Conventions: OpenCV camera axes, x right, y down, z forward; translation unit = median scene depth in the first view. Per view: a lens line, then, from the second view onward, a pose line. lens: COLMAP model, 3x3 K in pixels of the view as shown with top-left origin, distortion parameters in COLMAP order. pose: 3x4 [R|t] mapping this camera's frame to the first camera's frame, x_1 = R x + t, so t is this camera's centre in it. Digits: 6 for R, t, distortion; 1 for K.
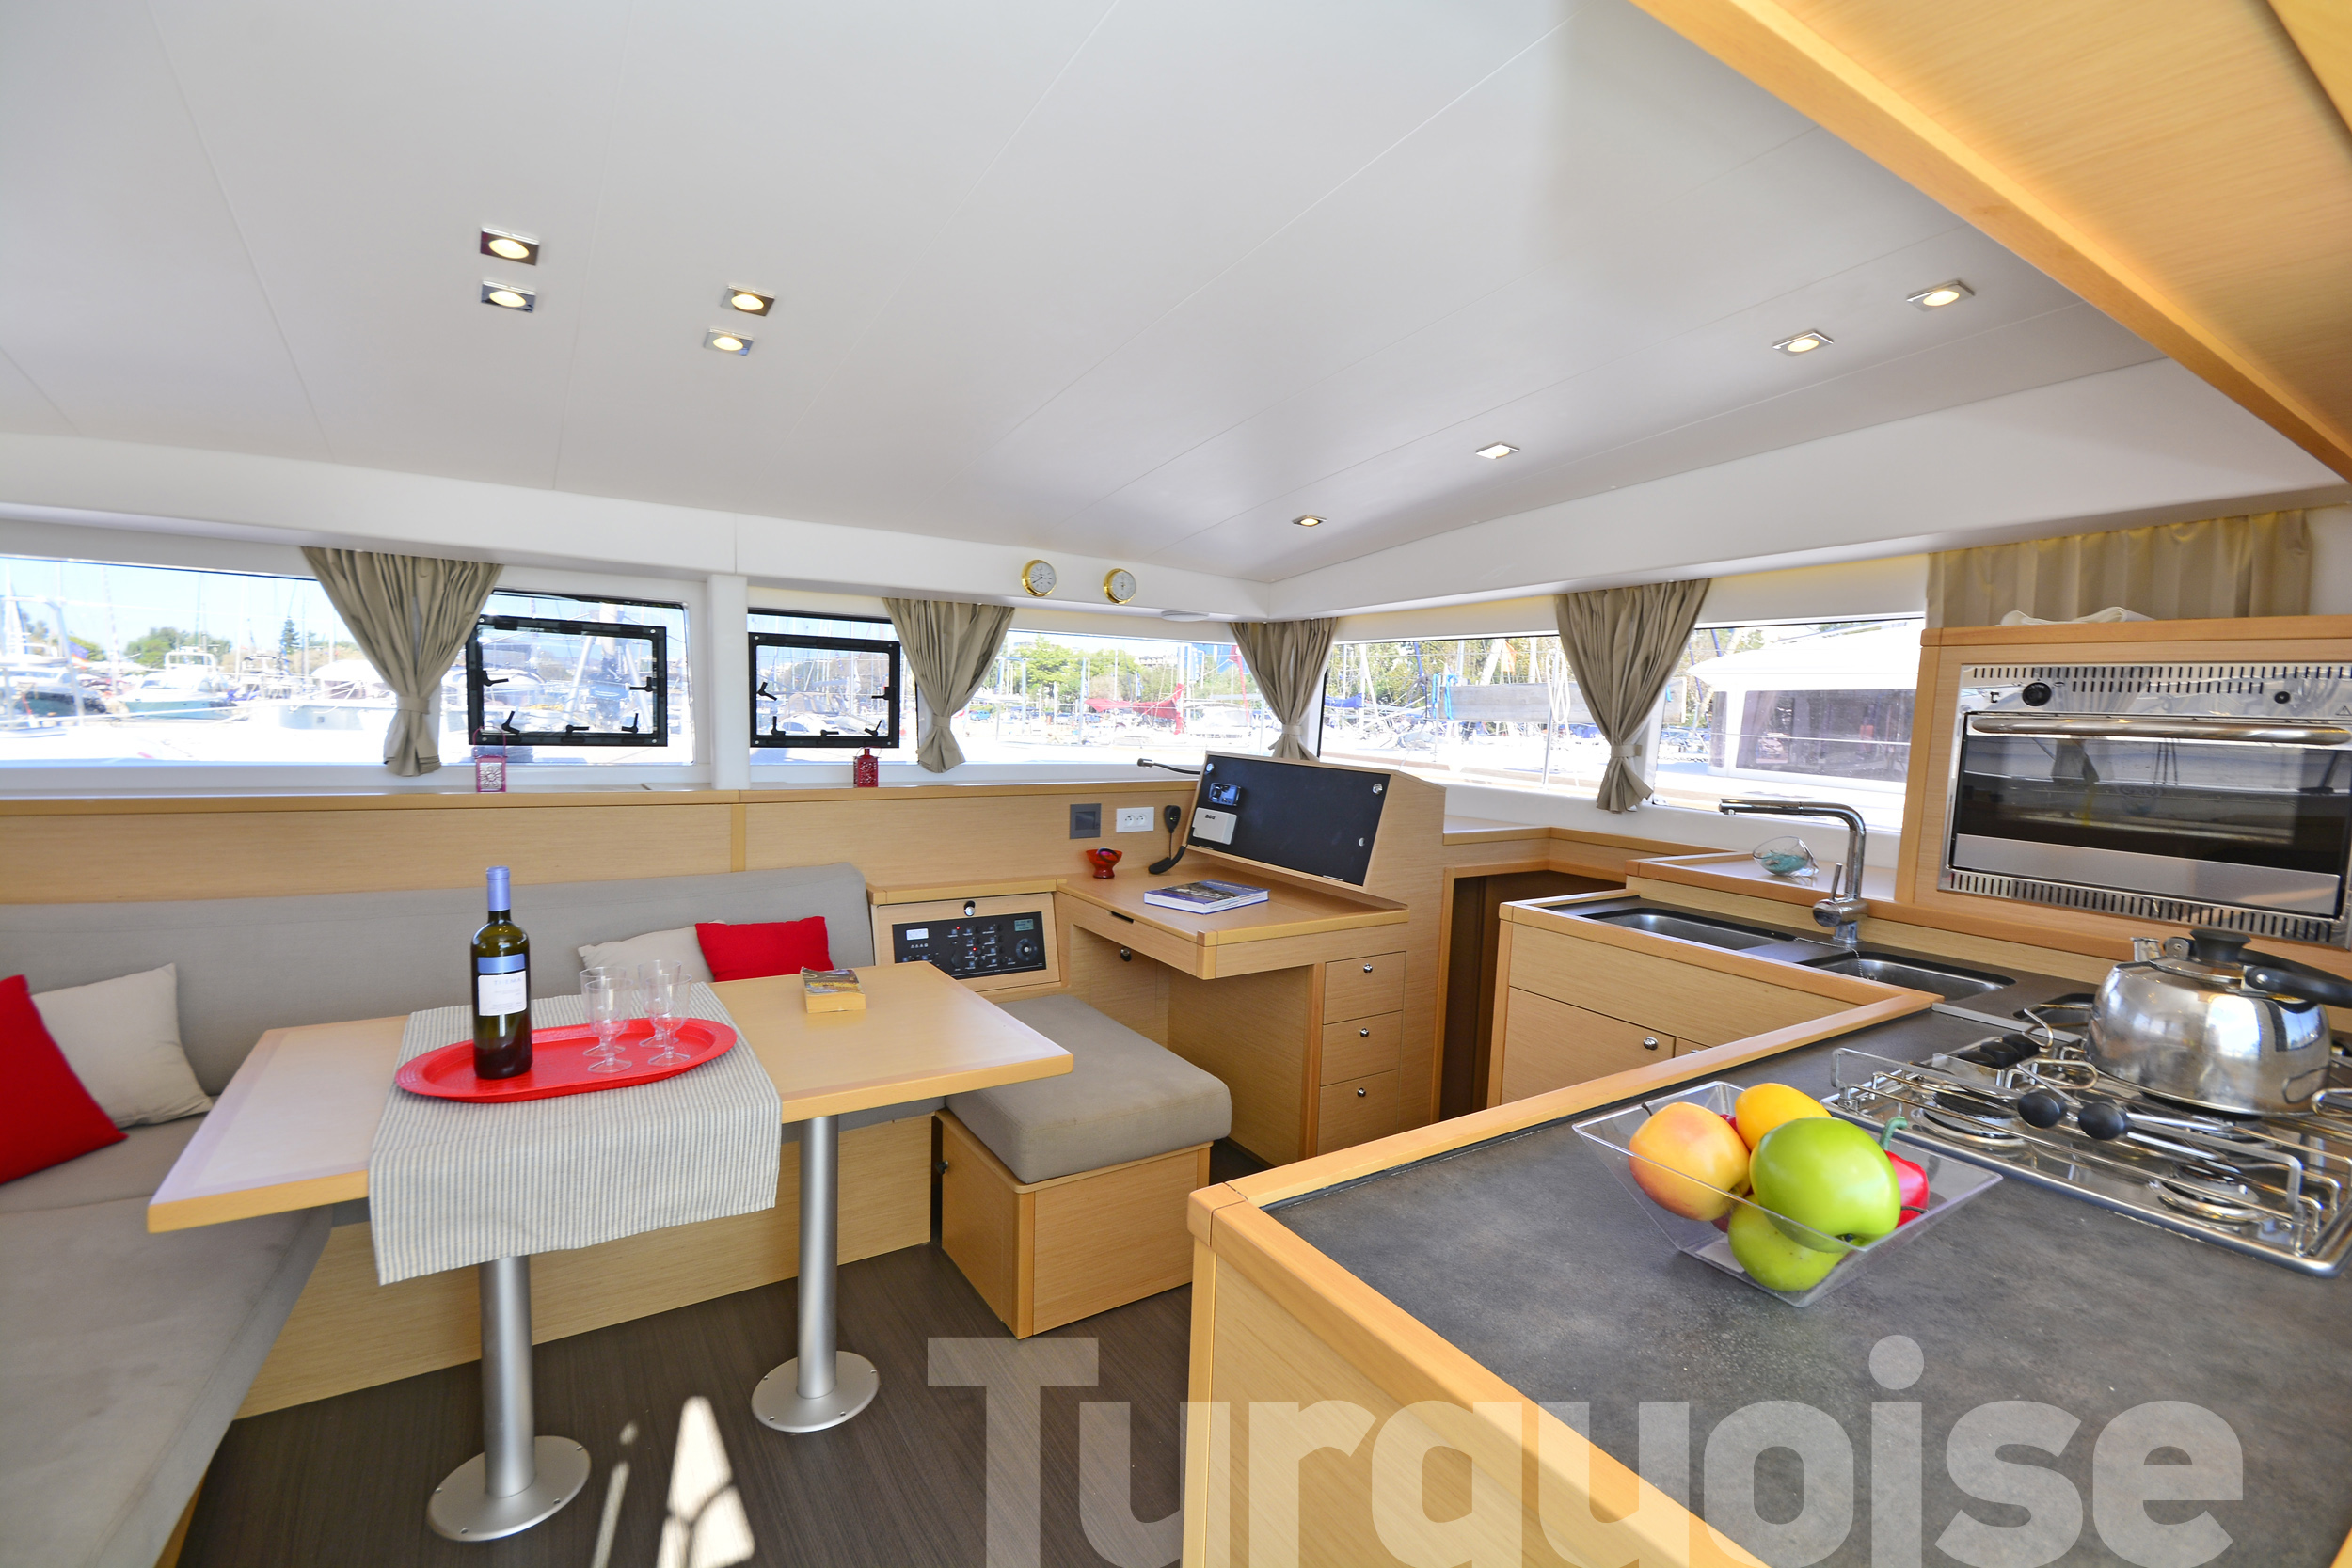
lens RADIAL K [[1046.9, 0, 1175.2], [0, 1046.9, 803.0], [0, 0, 1]] dist [0.015875, -0.014603]
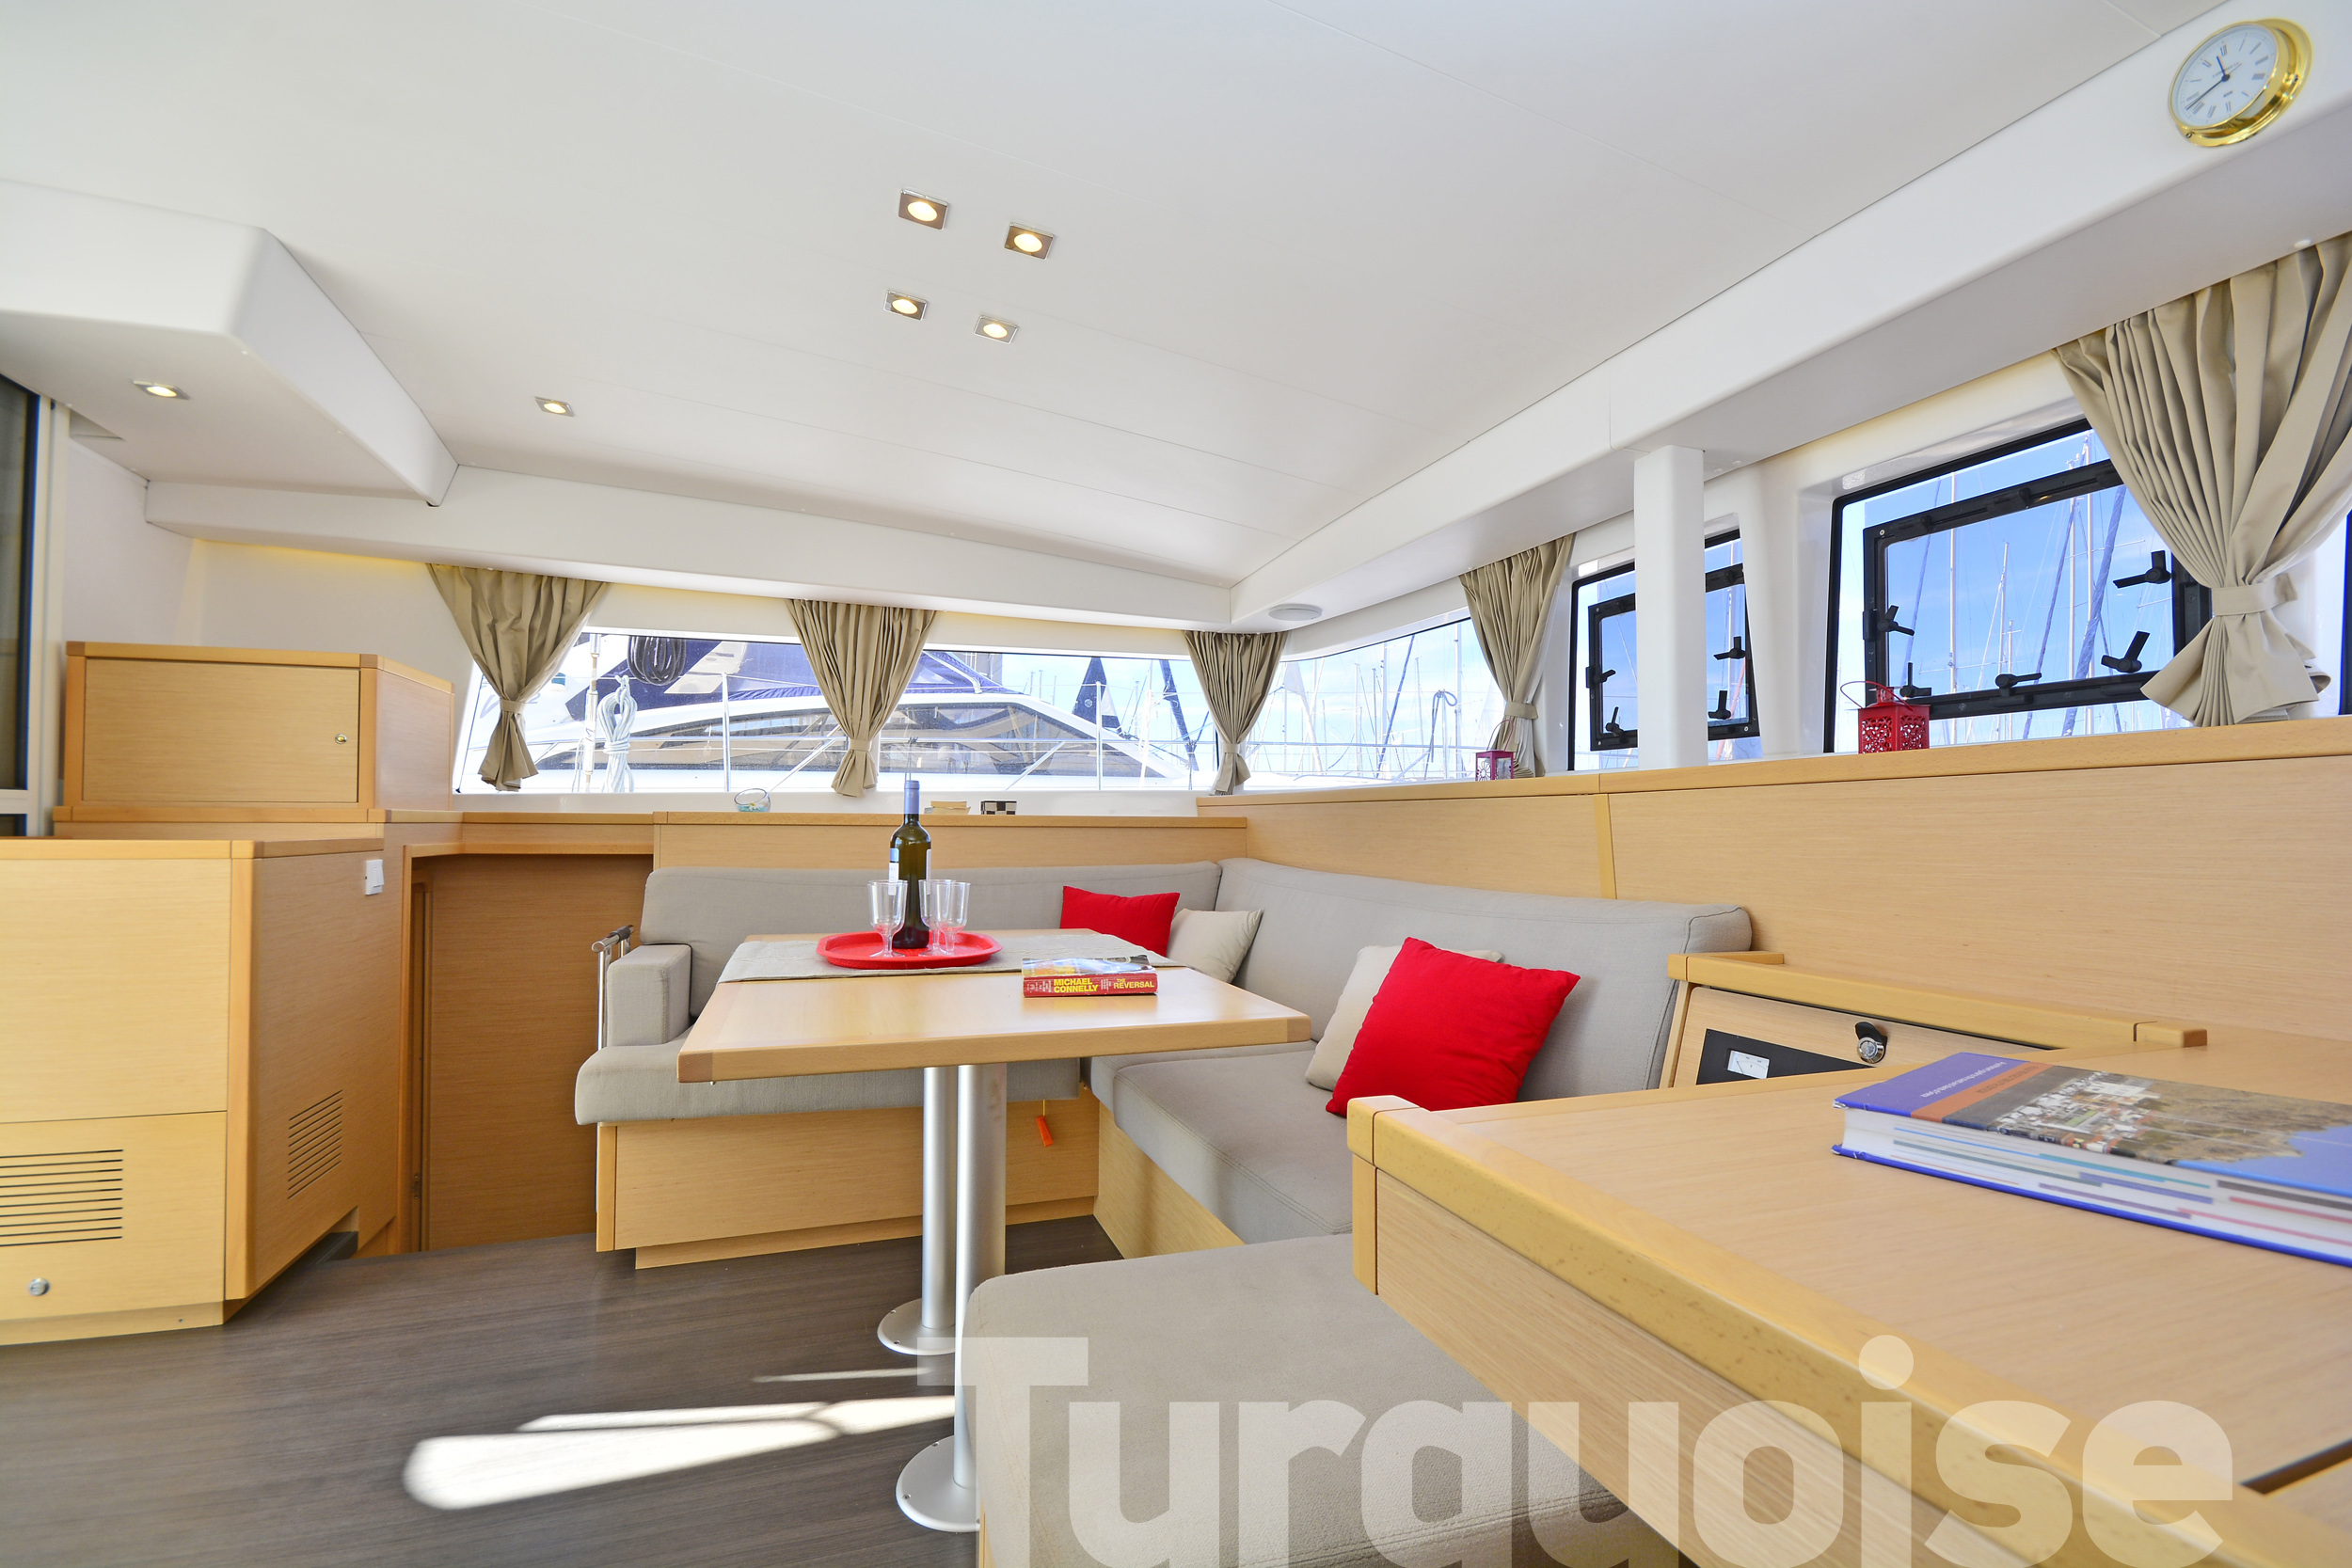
lens RADIAL K [[1046.9, 0, 1175.2], [0, 1046.9, 803.0], [0, 0, 1]] dist [0.015875, -0.014603]
pose [[-0.246621, -0.054622, -0.967572, 0.264064], [-0.100107, 0.994505, -0.030627, 0.049830], [0.963928, 0.089307, -0.250734, 0.856085]]
